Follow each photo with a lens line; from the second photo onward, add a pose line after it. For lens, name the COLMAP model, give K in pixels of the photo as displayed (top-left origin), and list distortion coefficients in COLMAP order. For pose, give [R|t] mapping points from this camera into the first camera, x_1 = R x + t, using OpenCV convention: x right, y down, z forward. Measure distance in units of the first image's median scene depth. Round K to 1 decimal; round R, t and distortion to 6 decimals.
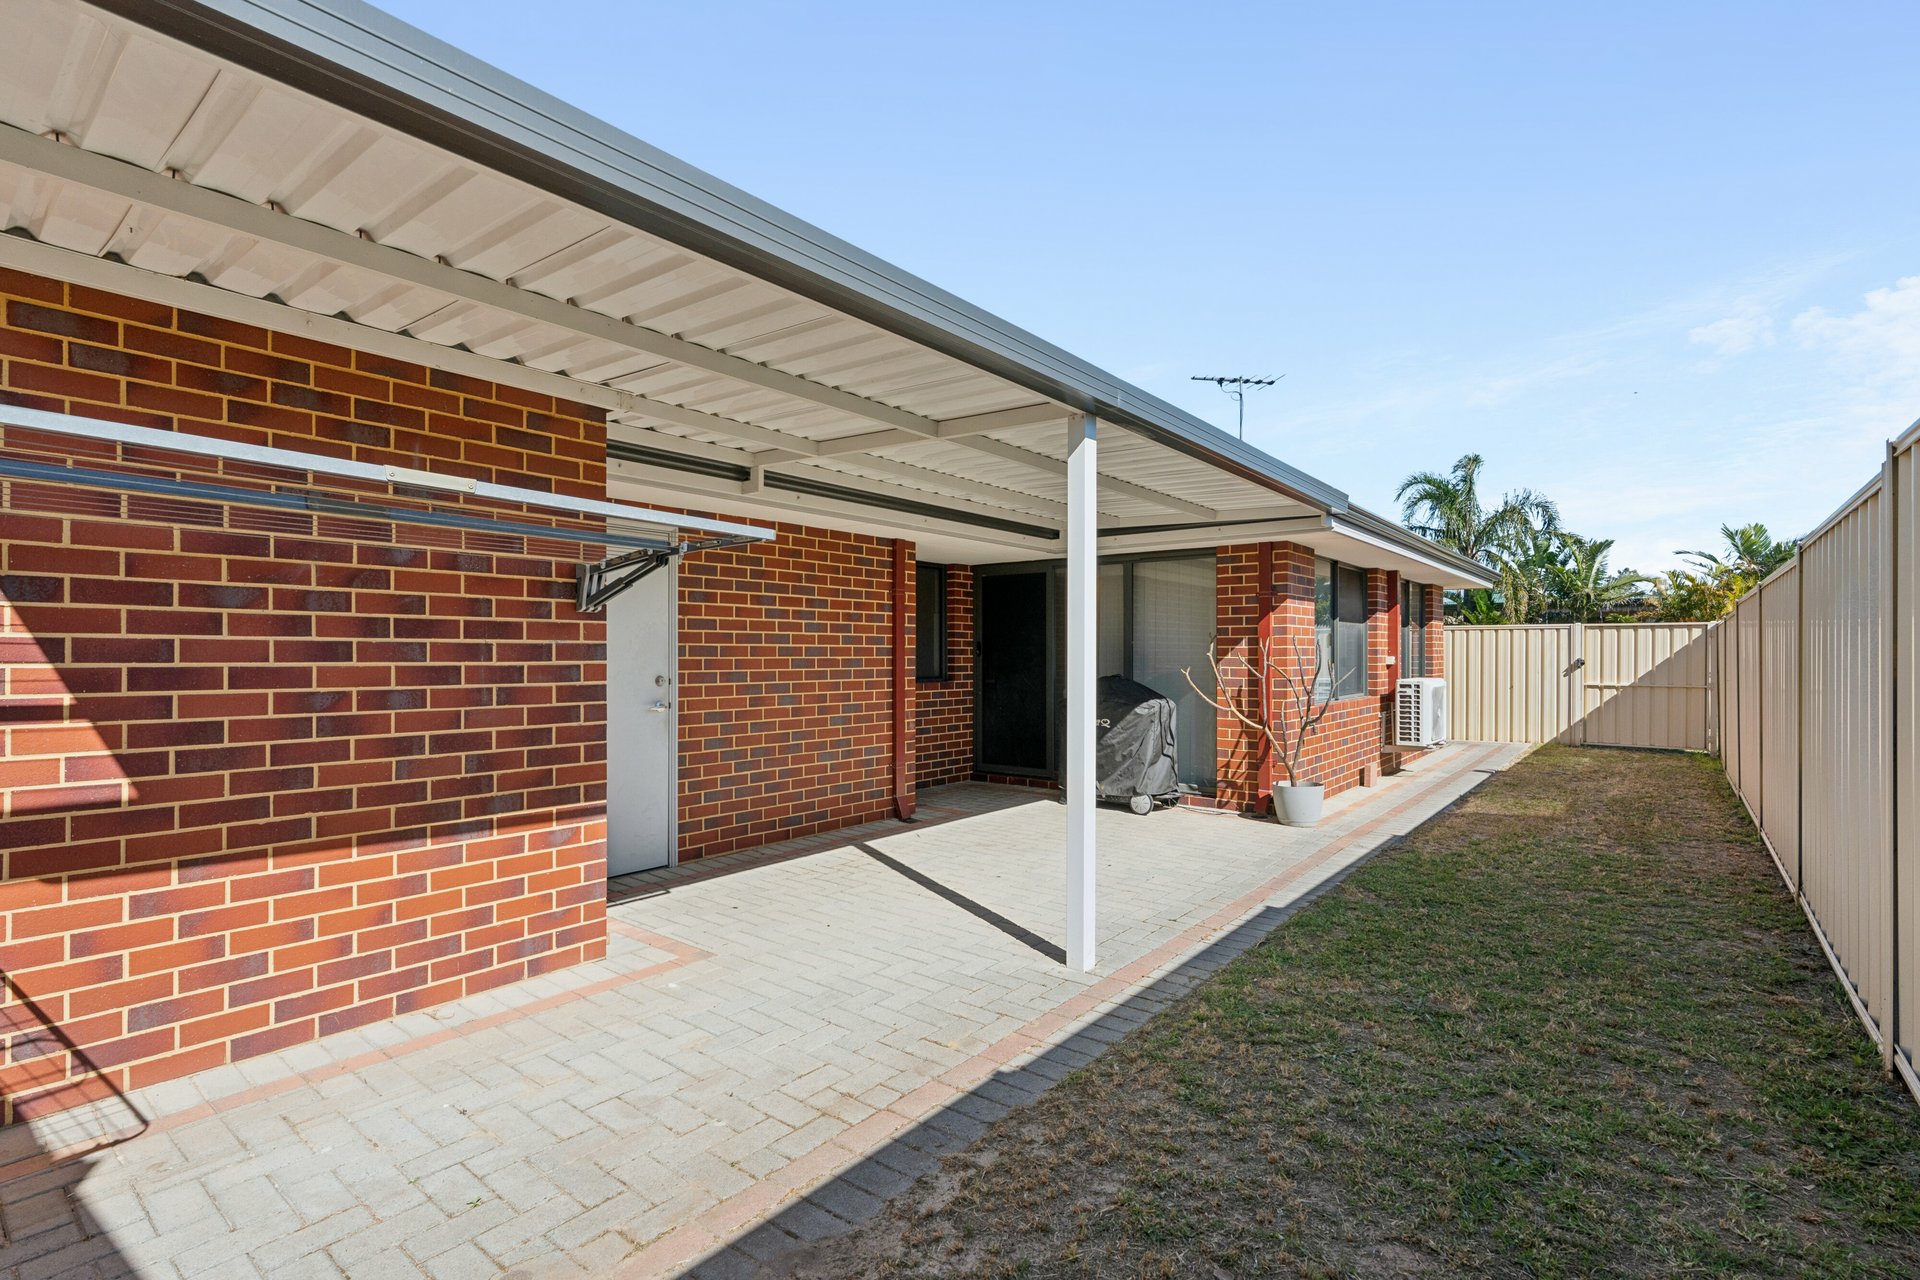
lens RADIAL K [[892.1, 0, 961.0], [0, 892.1, 644.7], [0, 0, 1]] dist [-0.010213, 0.000144]
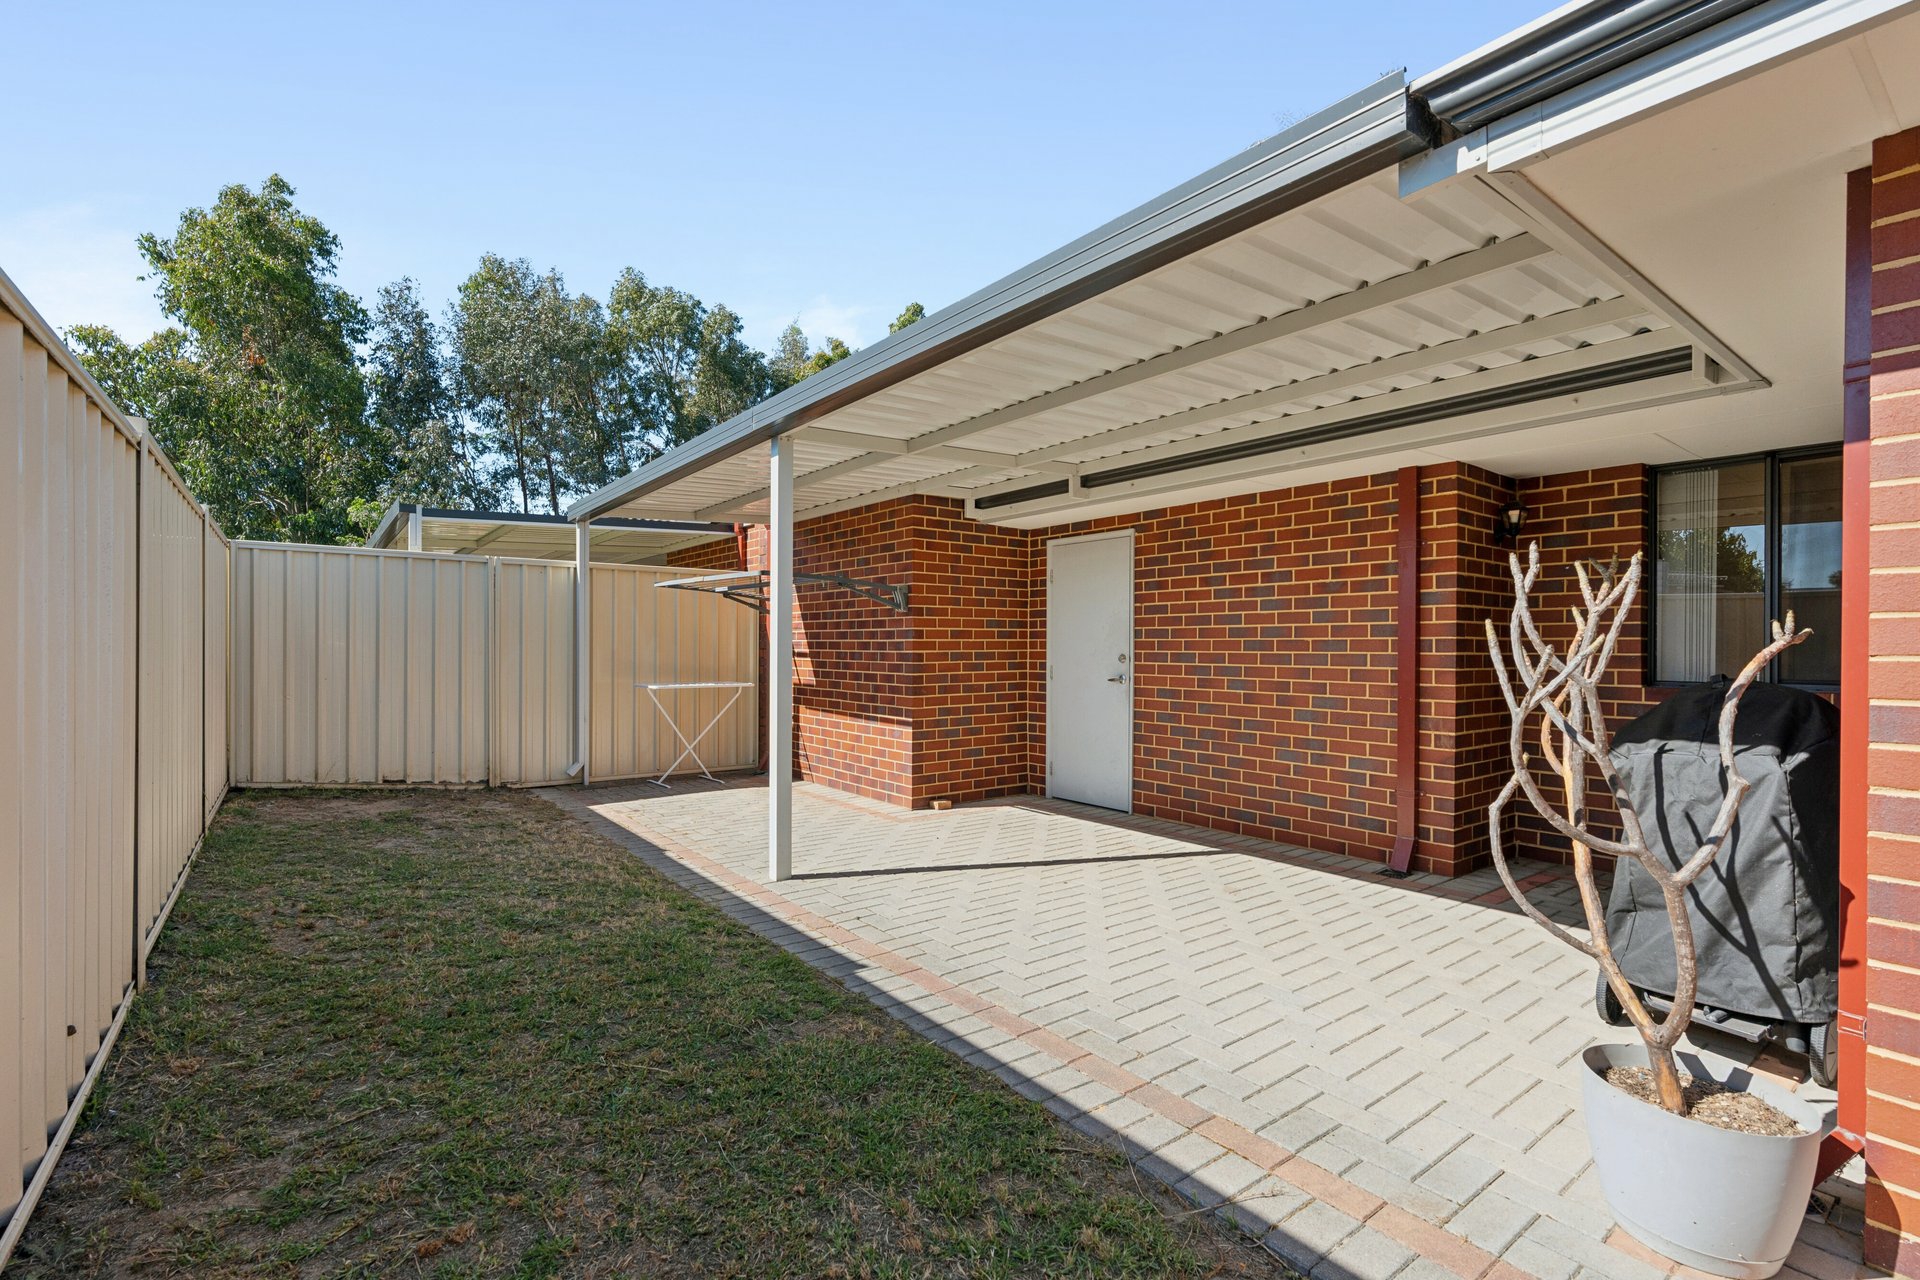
lens RADIAL K [[892.1, 0, 961.0], [0, 892.1, 644.7], [0, 0, 1]] dist [-0.010213, 0.000144]
pose [[-0.260174, -0.007019, -0.965536, 0.883625], [0.002906, 0.999963, -0.008052, 0.030367], [0.965557, -0.004901, -0.260144, 1.084213]]
